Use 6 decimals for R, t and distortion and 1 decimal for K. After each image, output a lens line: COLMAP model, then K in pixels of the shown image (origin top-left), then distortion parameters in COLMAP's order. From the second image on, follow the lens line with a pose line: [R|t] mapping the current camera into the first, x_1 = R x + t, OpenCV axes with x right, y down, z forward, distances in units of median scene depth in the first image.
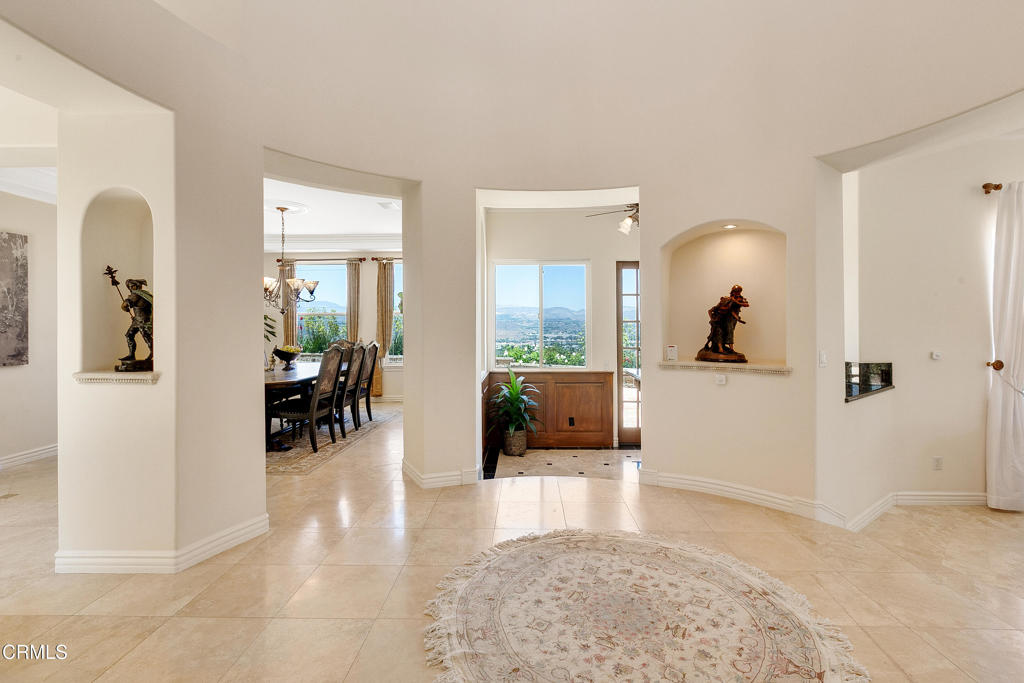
lens RADIAL K [[467.1, 0, 512.4], [0, 467.1, 333.6], [0, 0, 1]] dist [0.000752, -0.000241]
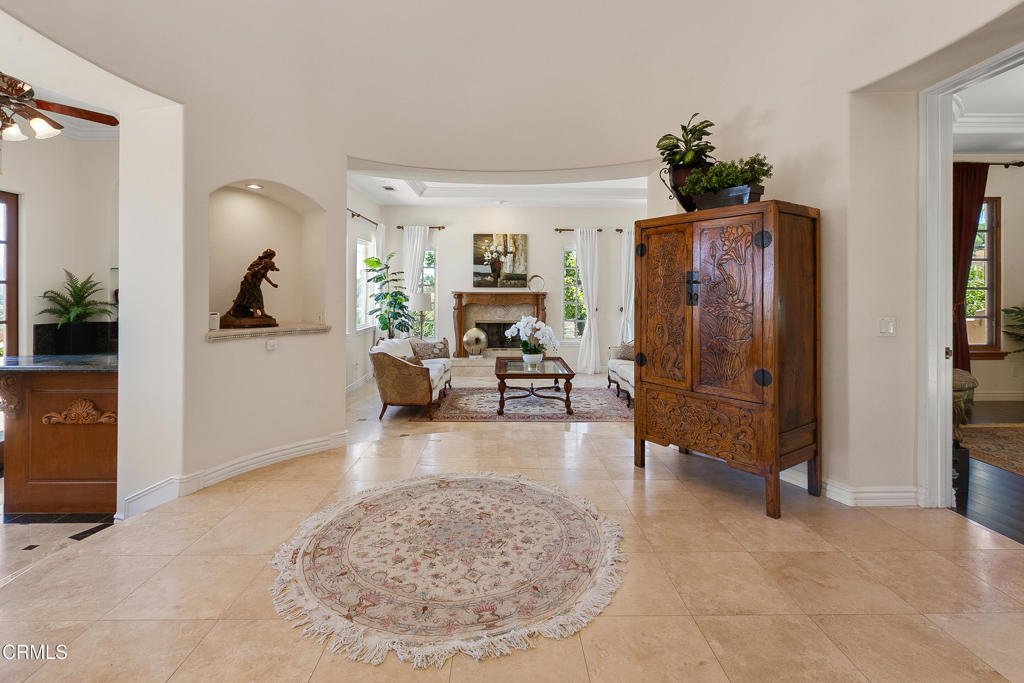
lens RADIAL K [[467.1, 0, 520.9], [0, 467.1, 300.9], [0, 0, 1]] dist [0.000752, -0.000241]
pose [[-0.056366, -0.010833, 0.998351, -0.843609], [0.005770, 0.999921, 0.011176, -0.000924], [-0.998393, 0.006391, -0.056299, 0.814688]]
